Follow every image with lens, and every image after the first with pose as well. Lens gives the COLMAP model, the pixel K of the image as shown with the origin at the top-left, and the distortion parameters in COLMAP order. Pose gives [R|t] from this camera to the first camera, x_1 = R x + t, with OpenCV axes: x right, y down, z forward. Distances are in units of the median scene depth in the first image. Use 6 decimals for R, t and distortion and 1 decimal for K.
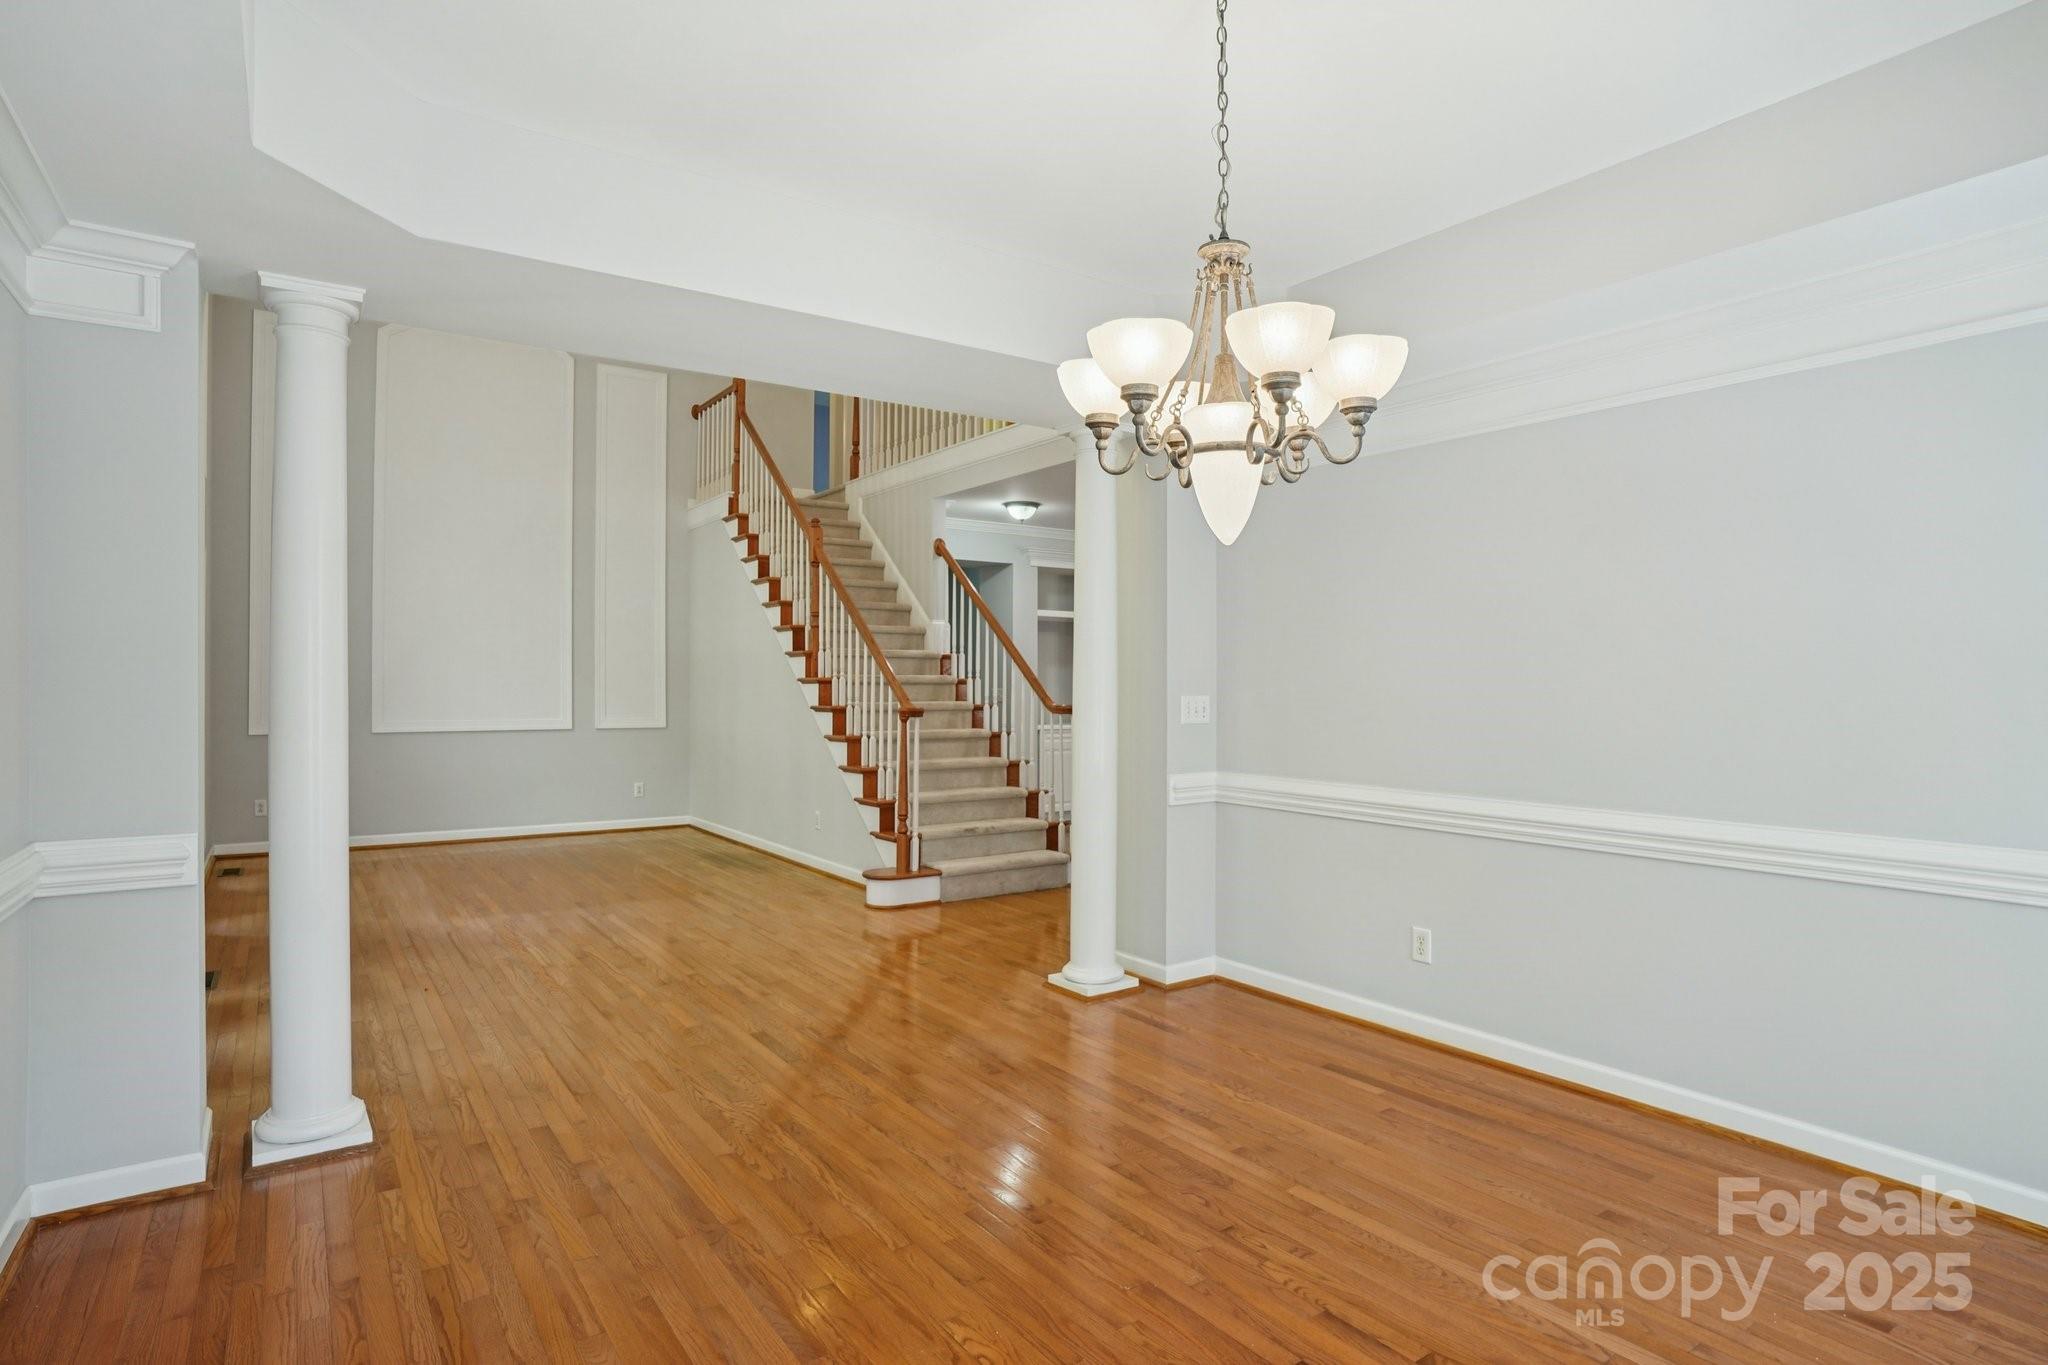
lens RADIAL K [[1115.7, 0, 1034.2], [0, 1115.7, 673.1], [0, 0, 1]] dist [-0.024508, 0.000540]
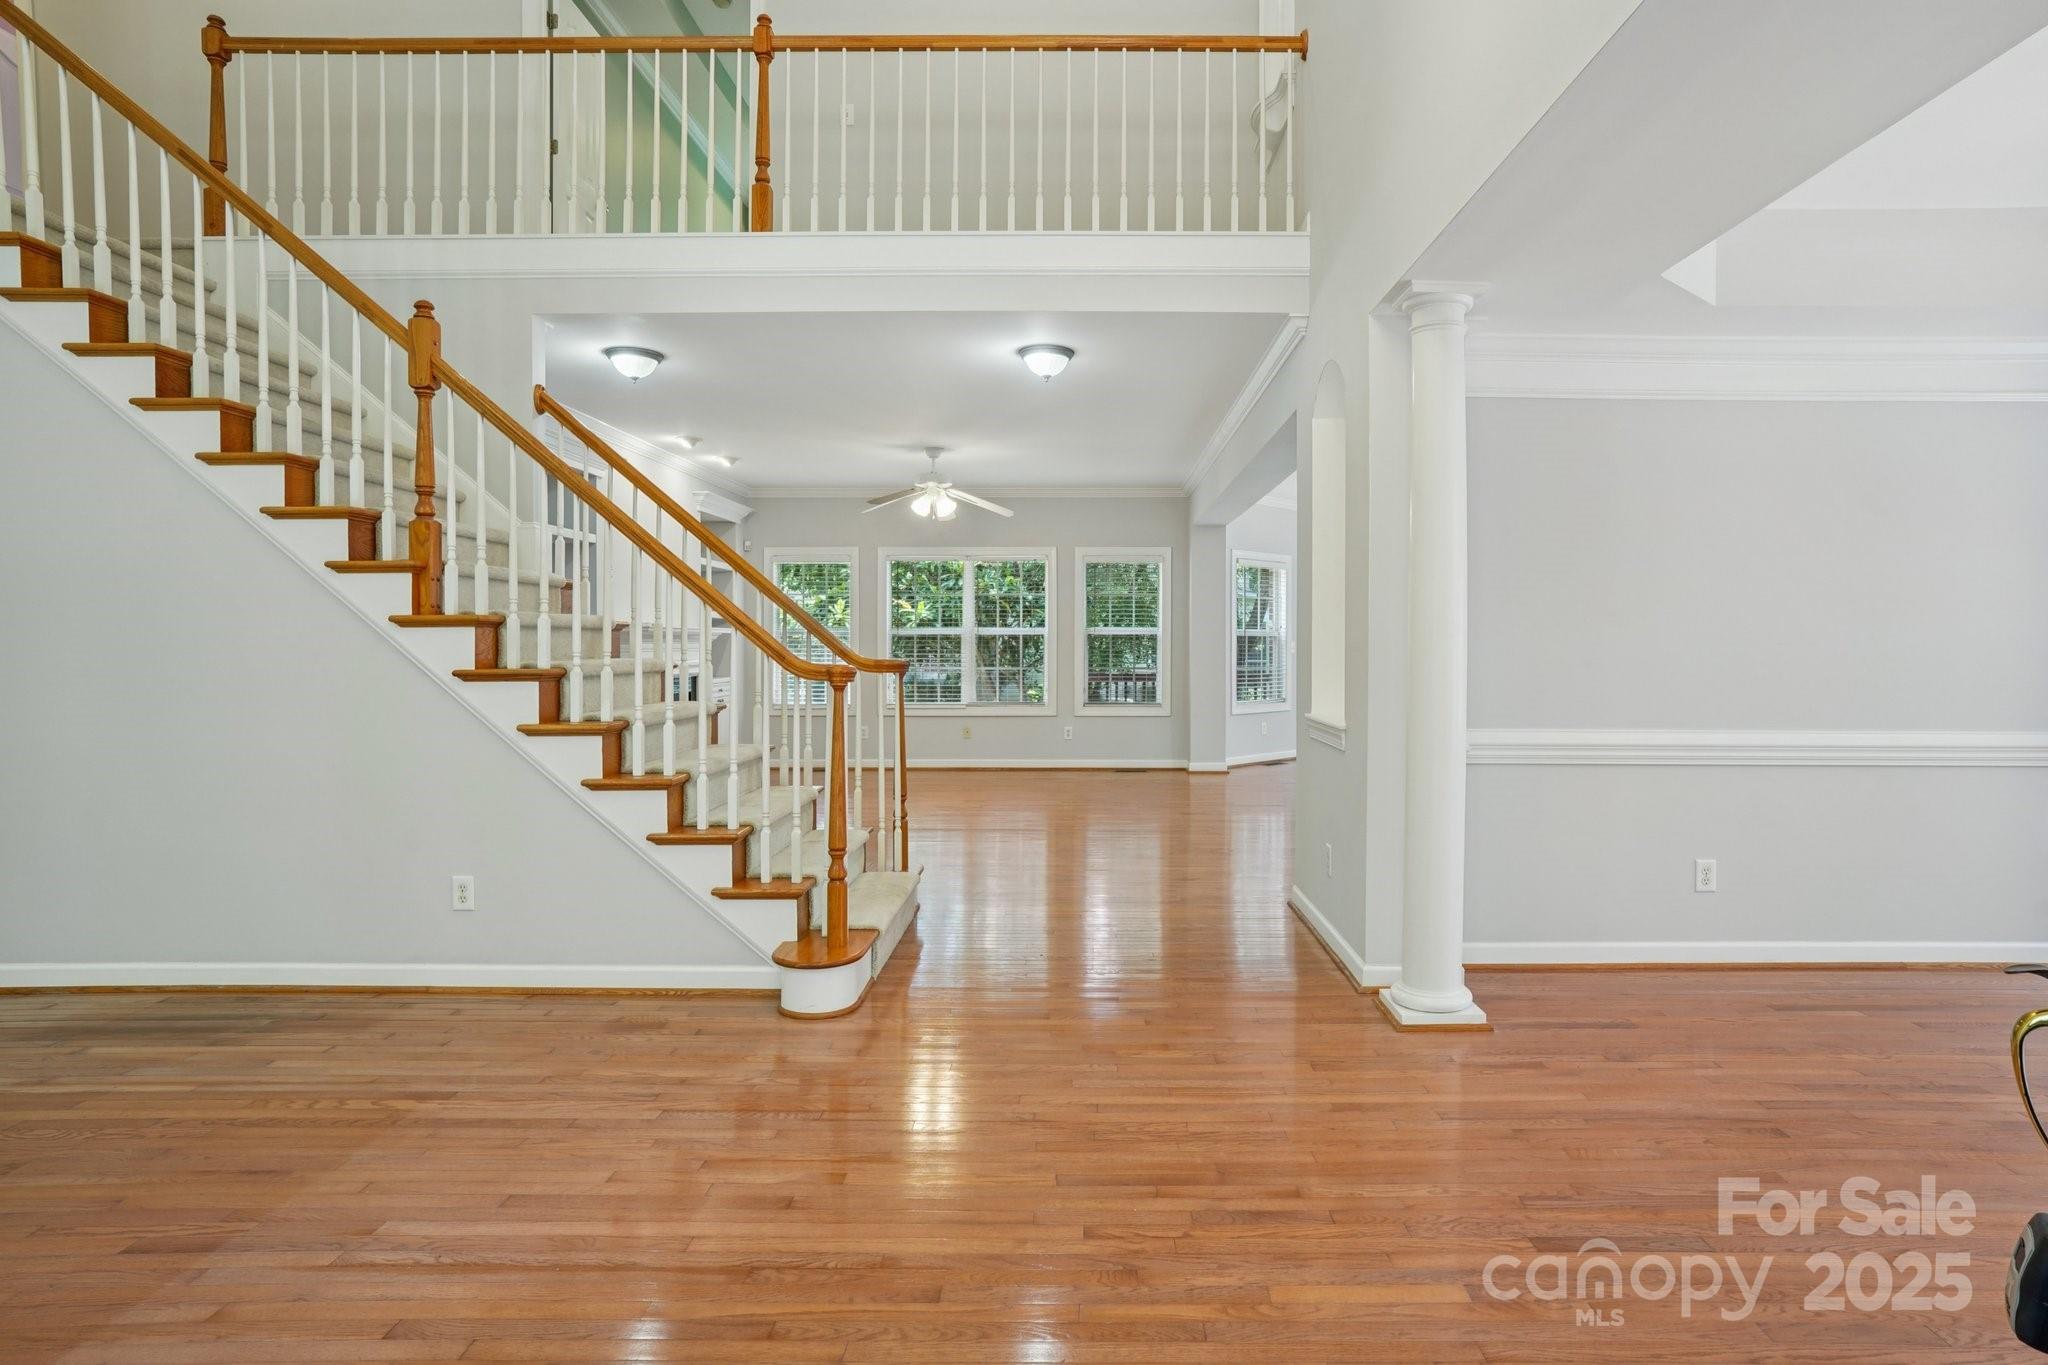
lens RADIAL K [[1115.7, 0, 1044.7], [0, 1115.7, 680.9], [0, 0, 1]] dist [-0.024508, 0.000540]
pose [[0.564774, -0.018252, 0.825044, -0.709955], [-0.005255, 0.999656, 0.025712, 0.032851], [-0.825229, -0.018857, 0.564483, 0.778868]]
